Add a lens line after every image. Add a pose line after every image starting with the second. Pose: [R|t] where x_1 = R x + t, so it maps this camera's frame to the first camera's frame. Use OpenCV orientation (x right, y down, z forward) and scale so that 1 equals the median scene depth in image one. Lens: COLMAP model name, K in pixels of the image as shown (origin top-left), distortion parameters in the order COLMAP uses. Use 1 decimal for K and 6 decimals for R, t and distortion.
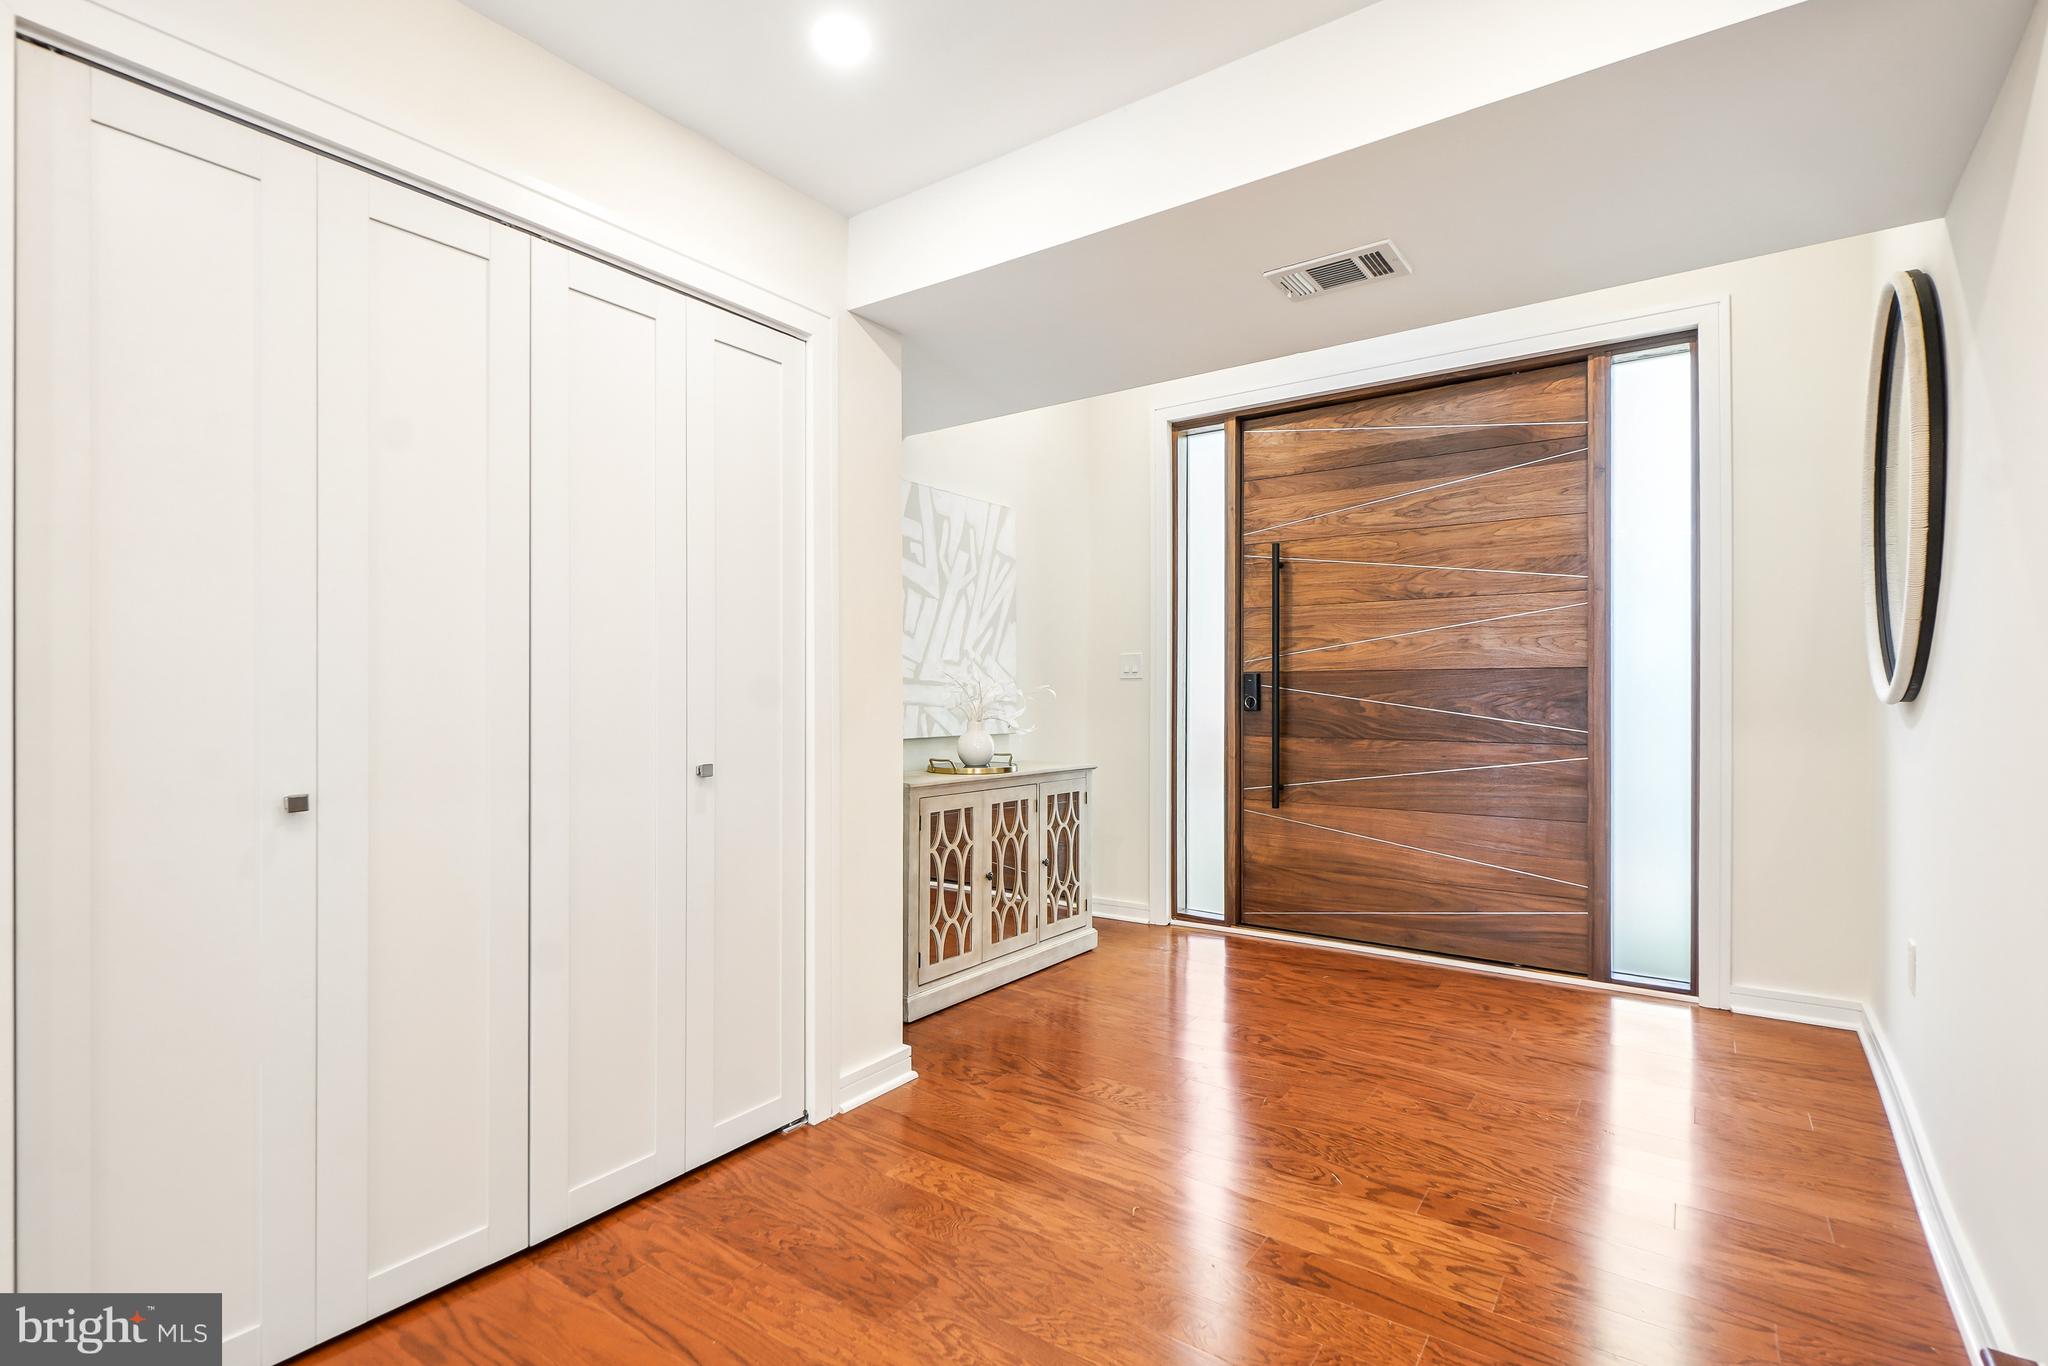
lens RADIAL K [[923.1, 0, 1045.9], [0, 923.1, 682.1], [0, 0, 1]] dist [0.000407, 0.000052]
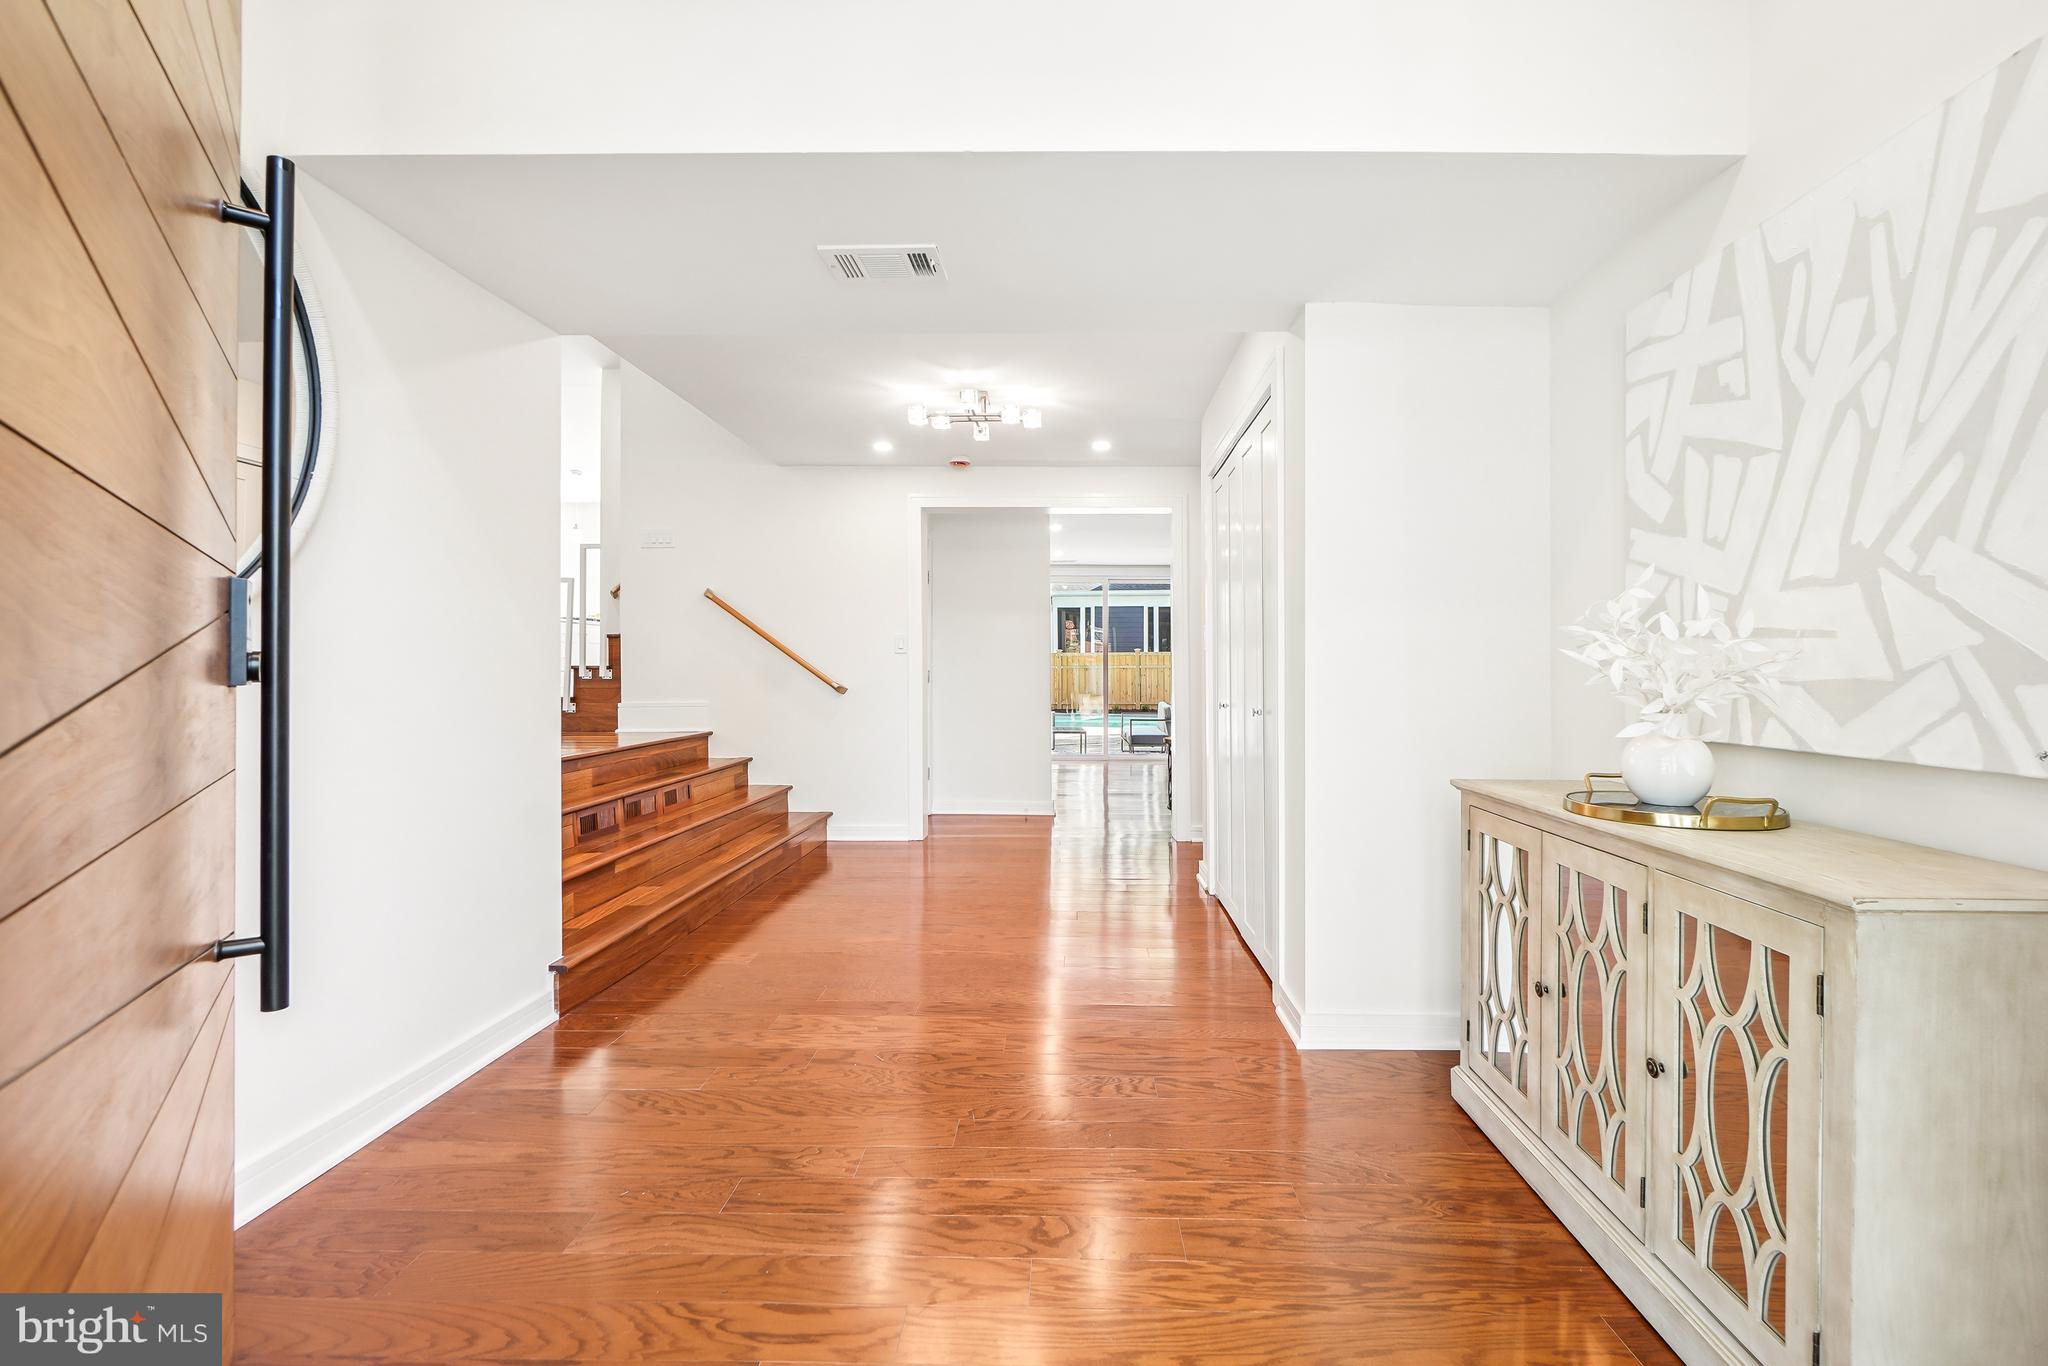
lens RADIAL K [[923.1, 0, 1045.9], [0, 923.1, 682.1], [0, 0, 1]] dist [0.000407, 0.000052]
pose [[-0.837453, -0.002349, -0.546504, 0.449124], [-0.001827, 0.999997, -0.001498, 0.027980], [0.546506, -0.000256, -0.837455, 1.206051]]
